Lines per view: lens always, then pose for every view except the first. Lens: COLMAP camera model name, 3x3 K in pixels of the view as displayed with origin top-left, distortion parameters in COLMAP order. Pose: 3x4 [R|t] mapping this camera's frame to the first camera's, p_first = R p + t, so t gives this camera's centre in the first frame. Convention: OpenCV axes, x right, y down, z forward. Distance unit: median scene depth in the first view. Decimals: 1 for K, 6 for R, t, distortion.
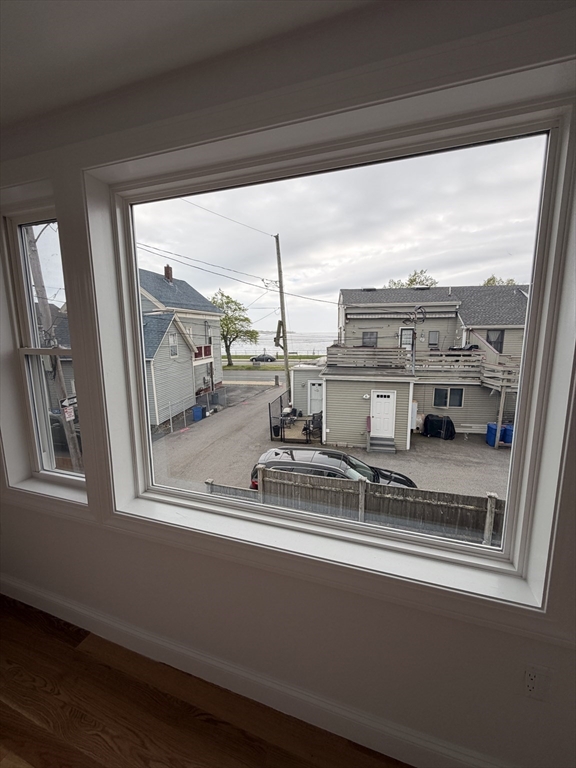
lens RADIAL K [[304.1, 0, 286.8], [0, 304.1, 382.4], [0, 0, 1]] dist [-0.001461, 0.000336]
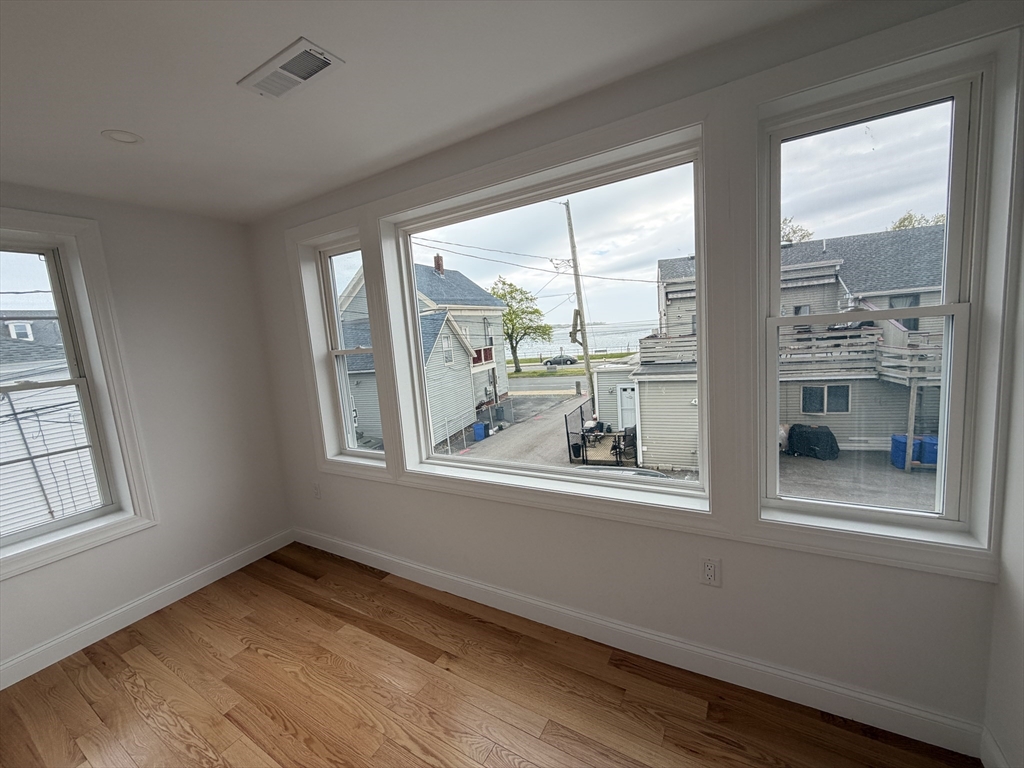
lens RADIAL K [[405.5, 0, 509.3], [0, 405.5, 385.5], [0, 0, 1]] dist [-0.001461, 0.000336]
pose [[0.976843, -0.045817, -0.208994, 0.018602], [0.041487, 0.998825, -0.025055, 0.009904], [0.209897, 0.015804, 0.977596, -0.046323]]
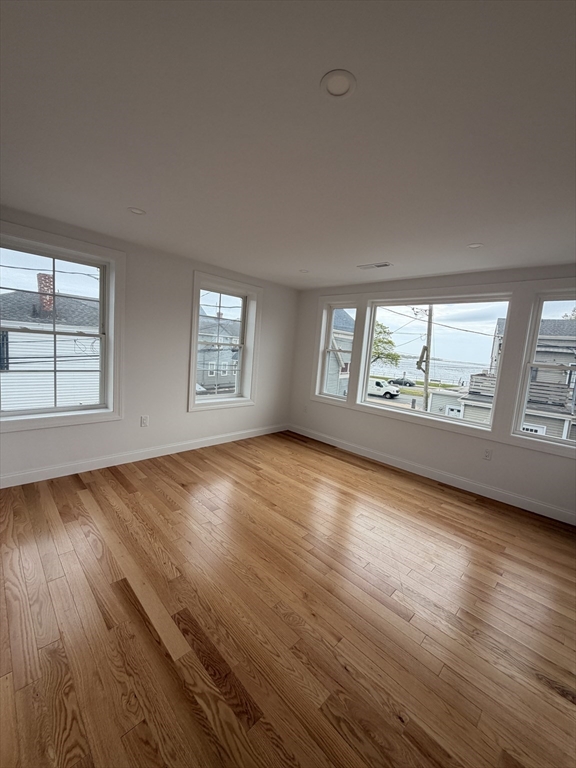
lens RADIAL K [[304.1, 0, 286.8], [0, 304.1, 382.4], [0, 0, 1]] dist [-0.001461, 0.000336]
pose [[0.899183, 0.123899, -0.419666, 0.005402], [-0.151338, 0.987945, -0.032585, 0.032891], [0.410569, 0.092812, 0.907094, -0.162748]]
